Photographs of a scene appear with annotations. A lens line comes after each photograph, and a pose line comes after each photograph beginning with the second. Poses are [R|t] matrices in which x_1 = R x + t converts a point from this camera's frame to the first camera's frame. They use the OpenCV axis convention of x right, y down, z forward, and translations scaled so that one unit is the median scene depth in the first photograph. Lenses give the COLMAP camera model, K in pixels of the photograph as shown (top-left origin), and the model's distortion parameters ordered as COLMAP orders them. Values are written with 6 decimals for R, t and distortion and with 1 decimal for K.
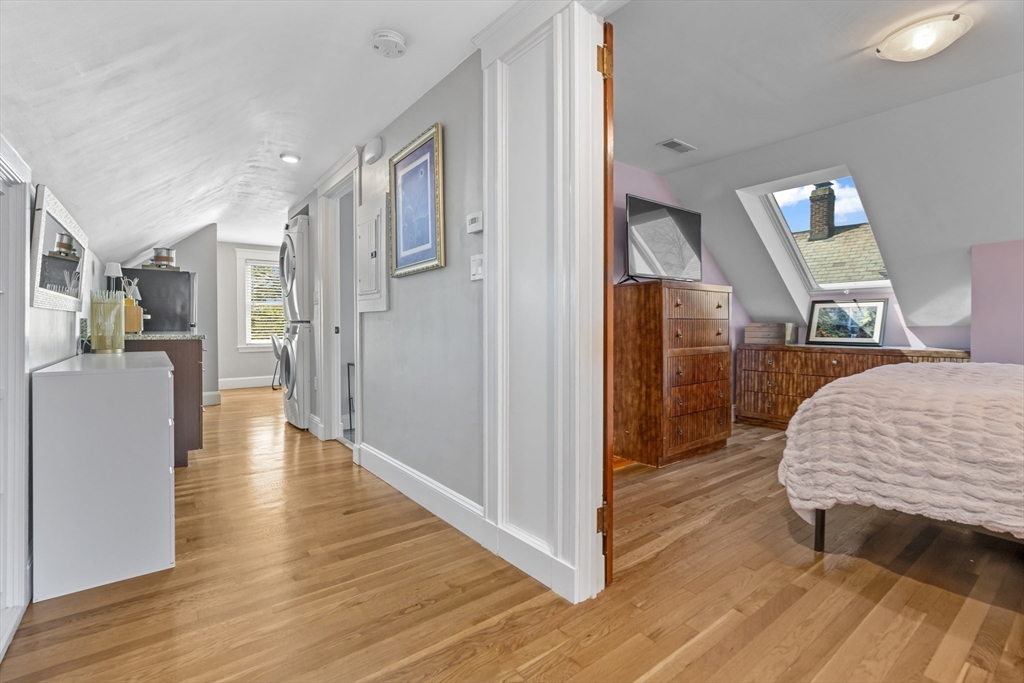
lens RADIAL K [[469.0, 0, 508.7], [0, 469.0, 338.6], [0, 0, 1]] dist [-0.005030, 0.000343]
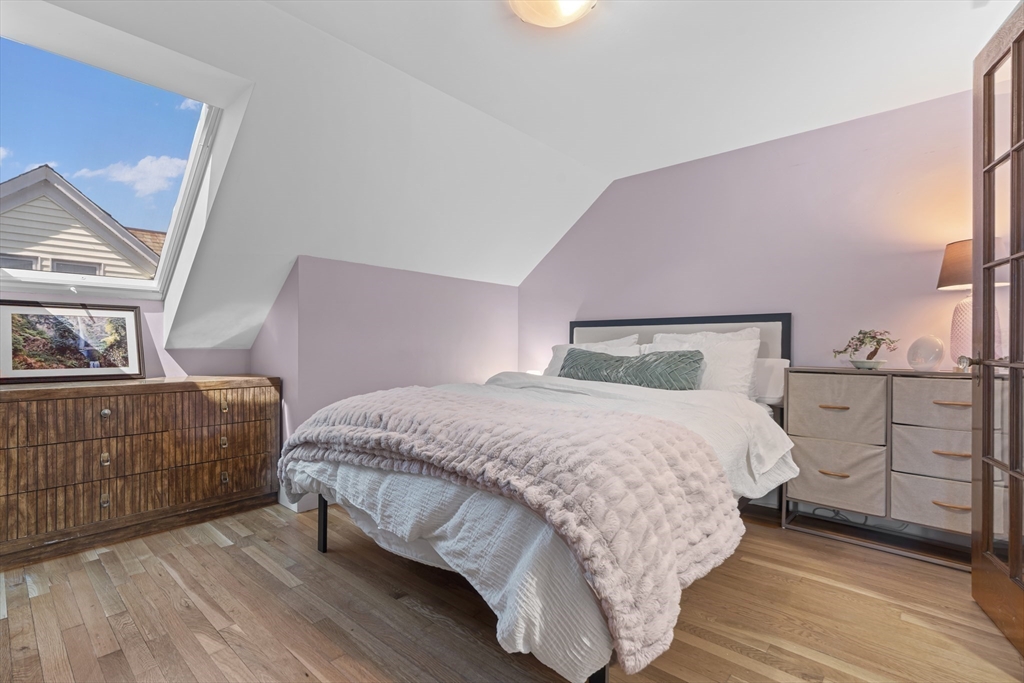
lens RADIAL K [[469.0, 0, 508.7], [0, 469.0, 338.6], [0, 0, 1]] dist [-0.005030, 0.000343]
pose [[-0.196530, 0.012832, 0.980414, 0.040443], [0.026500, 0.999619, -0.007771, -0.020879], [-0.980140, 0.024454, -0.196795, 0.609751]]
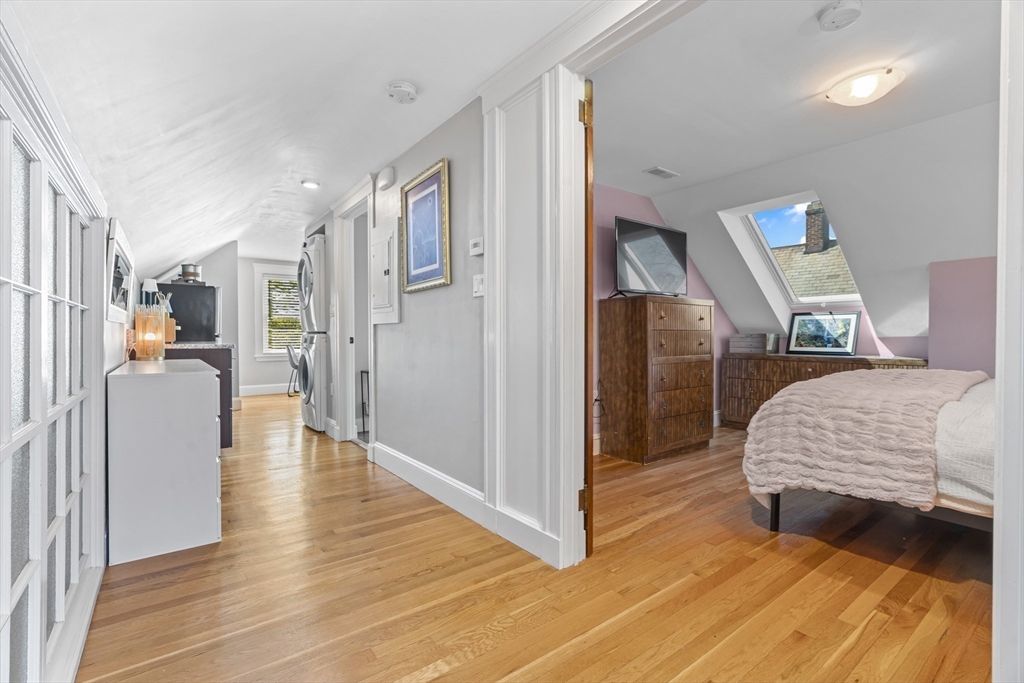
lens RADIAL K [[462.1, 0, 509.2], [0, 462.1, 350.9], [0, 0, 1]] dist [-0.004539, -0.000325]
pose [[0.999965, 0.000543, -0.008325, 0.008997], [-0.000510, 0.999992, 0.003960, 0.002335], [0.008327, -0.003956, 0.999958, -0.070652]]
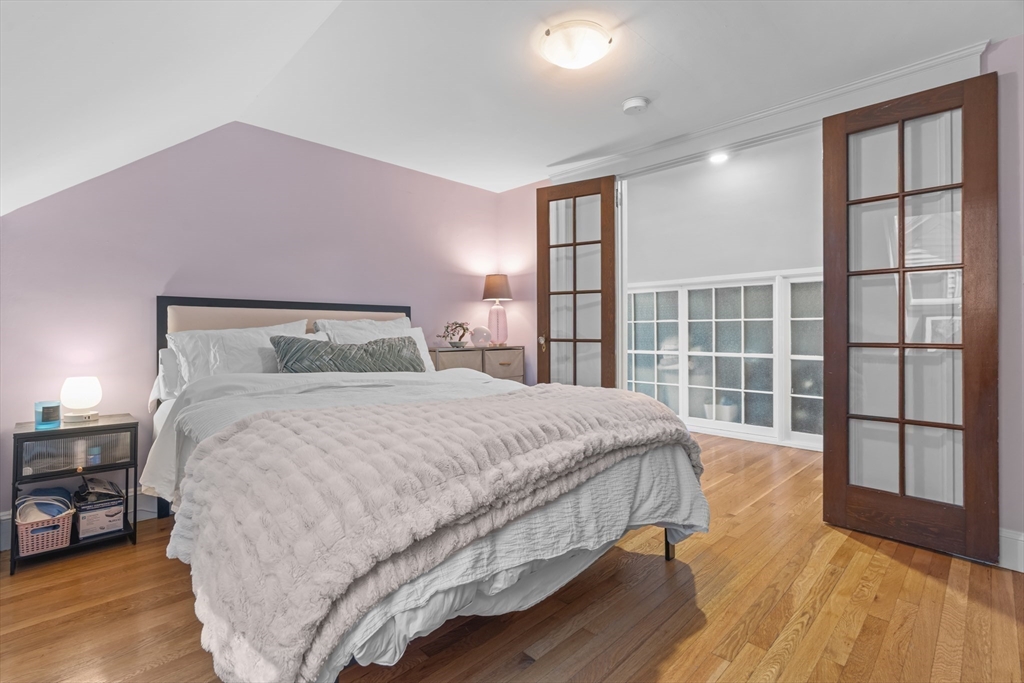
lens RADIAL K [[473.4, 0, 513.8], [0, 473.4, 331.2], [0, 0, 1]] dist [0.000079, 0.000821]
pose [[-0.991072, 0.002716, -0.133299, 0.564900], [-0.001150, 0.999581, 0.028918, -0.032299], [0.133322, 0.028813, -0.990654, 0.971566]]
